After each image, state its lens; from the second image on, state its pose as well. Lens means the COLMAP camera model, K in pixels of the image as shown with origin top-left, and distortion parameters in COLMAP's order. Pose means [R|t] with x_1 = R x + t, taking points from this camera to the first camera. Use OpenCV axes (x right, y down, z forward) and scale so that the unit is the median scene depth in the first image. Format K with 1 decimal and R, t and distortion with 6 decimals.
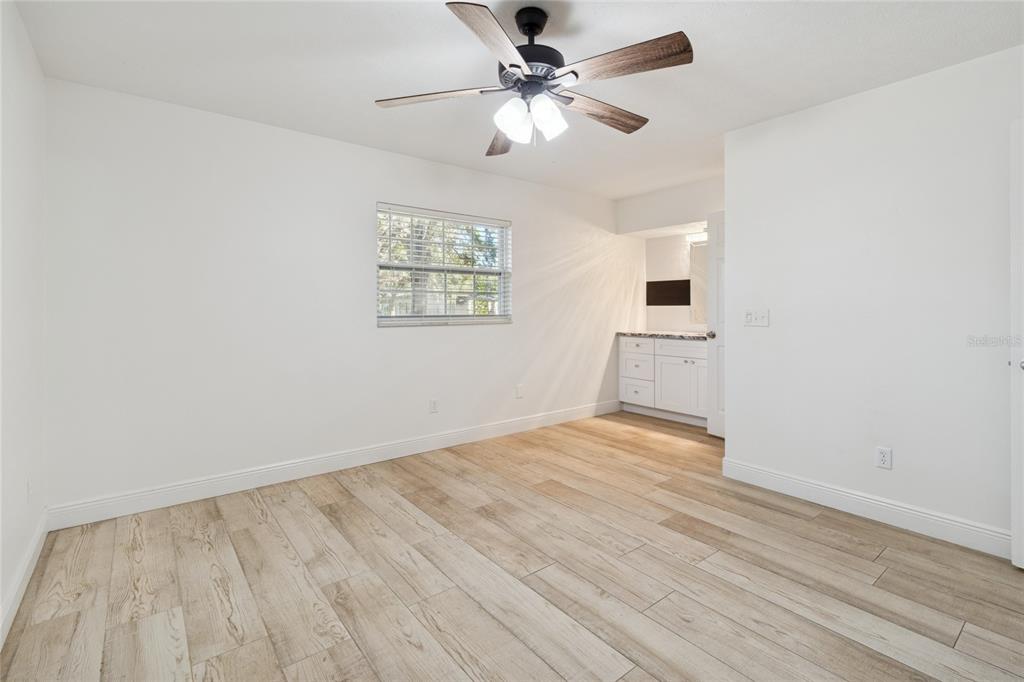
lens RADIAL K [[463.5, 0, 514.7], [0, 463.5, 313.1], [0, 0, 1]] dist [0.000464, -0.000186]
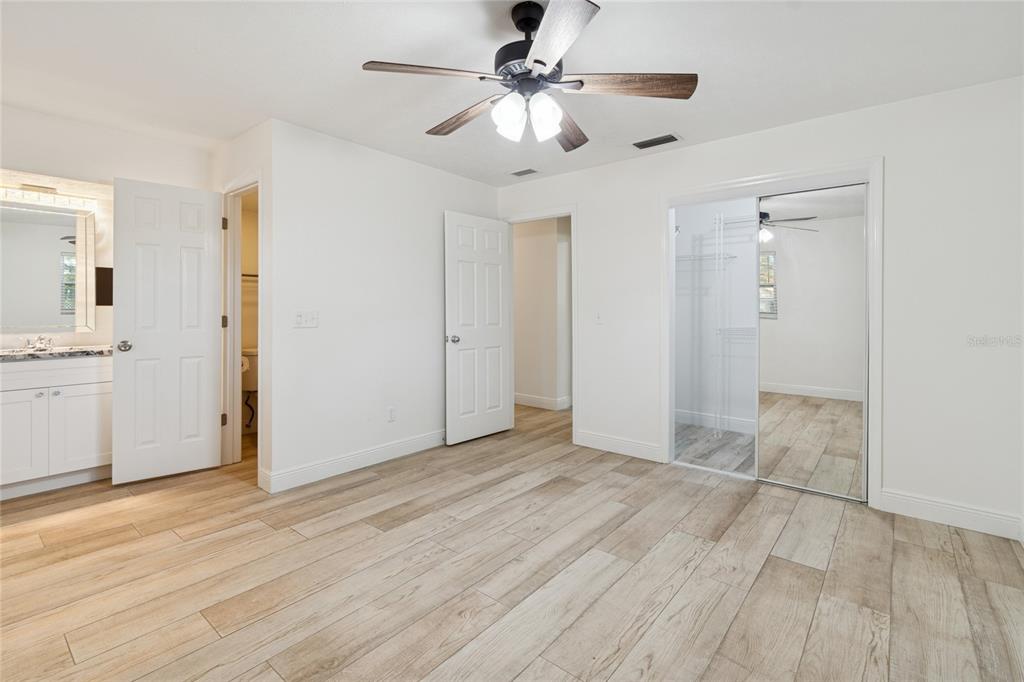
lens RADIAL K [[475.7, 0, 502.4], [0, 475.7, 308.8], [0, 0, 1]] dist [-0.001563, -0.000429]
pose [[-0.192215, 0.000663, 0.981353, -0.748800], [0.010354, 0.999945, 0.001353, -0.011853], [-0.981298, 0.010421, -0.192211, 0.988416]]
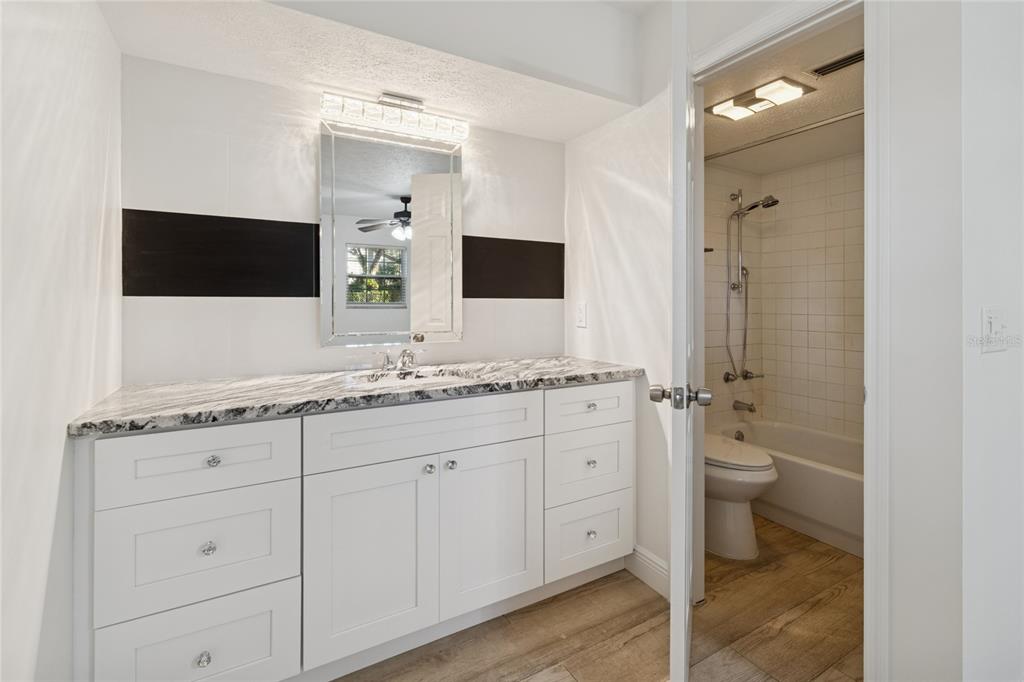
lens RADIAL K [[461.1, 0, 513.5], [0, 461.1, 300.4], [0, 0, 1]] dist [0.001123, 0.000094]
pose [[0.135312, 0.004039, 0.990795, 0.097596], [0.010109, 0.999934, -0.005456, -0.023774], [-0.990751, 0.010754, 0.135262, 1.742808]]
